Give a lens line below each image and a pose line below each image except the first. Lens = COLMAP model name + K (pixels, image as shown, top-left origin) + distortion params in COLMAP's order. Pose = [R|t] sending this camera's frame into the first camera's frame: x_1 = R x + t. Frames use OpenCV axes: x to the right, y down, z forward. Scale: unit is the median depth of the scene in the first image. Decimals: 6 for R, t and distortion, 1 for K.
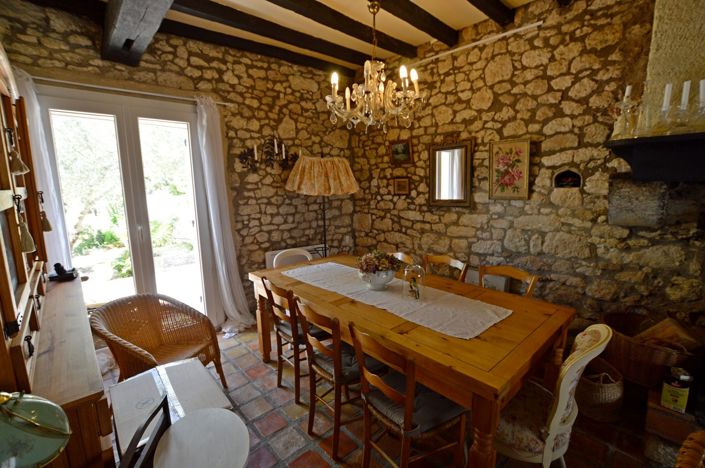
lens RADIAL K [[313.6, 0, 355.0], [0, 313.6, 234.2], [0, 0, 1]] dist [-0.030727, 0.003867]
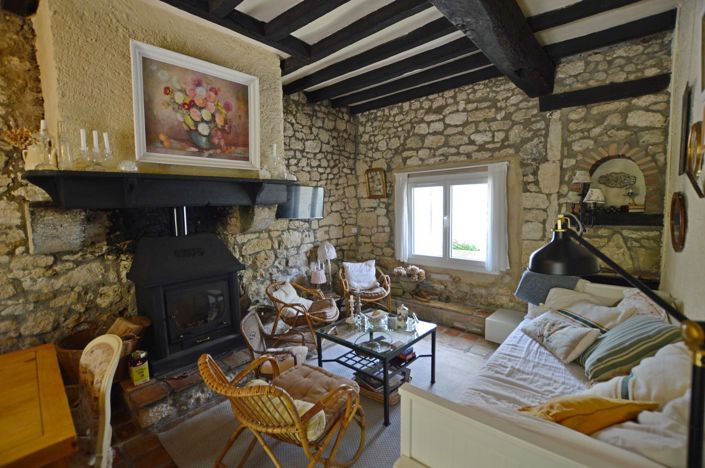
lens RADIAL K [[313.6, 0, 353.3], [0, 313.6, 233.6], [0, 0, 1]] dist [-0.030727, 0.003867]
pose [[-0.086820, -0.082569, 0.992796, -0.159554], [0.180106, 0.978837, 0.097158, -0.005751], [-0.979808, 0.187244, -0.070112, 0.053903]]
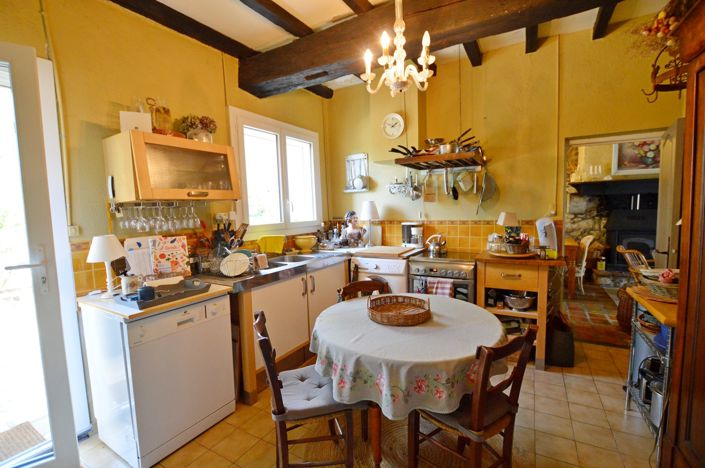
lens RADIAL K [[313.6, 0, 353.0], [0, 313.6, 234.5], [0, 0, 1]] dist [-0.030727, 0.003867]
pose [[0.959963, -0.041519, 0.277034, -1.256652], [0.062104, 0.995889, -0.065948, 0.159278], [-0.273157, 0.080512, 0.958594, -0.751641]]
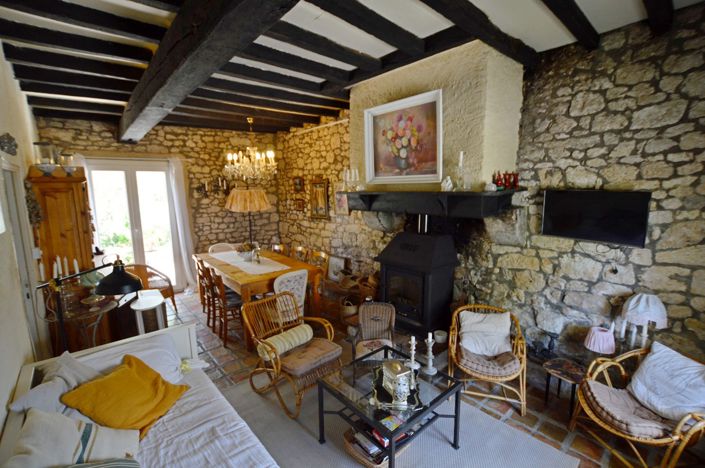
lens RADIAL K [[313.6, 0, 354.1], [0, 313.6, 234.3], [0, 0, 1]] dist [-0.030727, 0.003867]
pose [[0.999498, 0.004421, -0.031375, 0.599882], [-0.004851, 0.999895, -0.013659, 0.018532], [0.031311, 0.013804, 0.999414, -0.732798]]
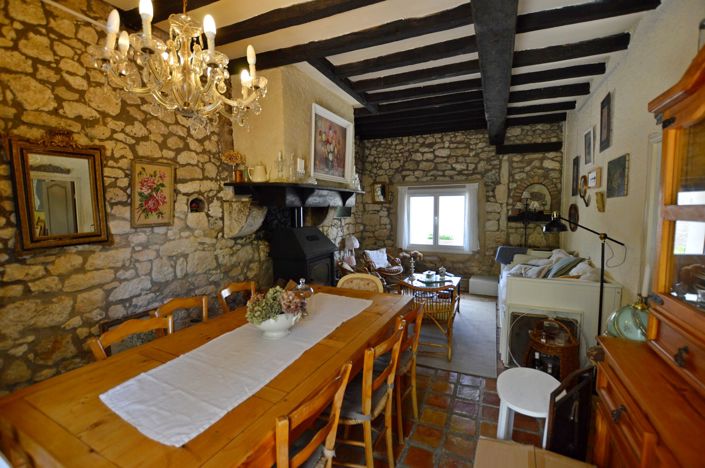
lens RADIAL K [[313.6, 0, 353.1], [0, 313.6, 232.6], [0, 0, 1]] dist [-0.030727, 0.003867]
pose [[-0.362926, -0.060954, 0.929822, -0.534907], [0.156974, 0.979598, 0.125487, -0.113888], [-0.918501, 0.191500, -0.345954, 0.764785]]
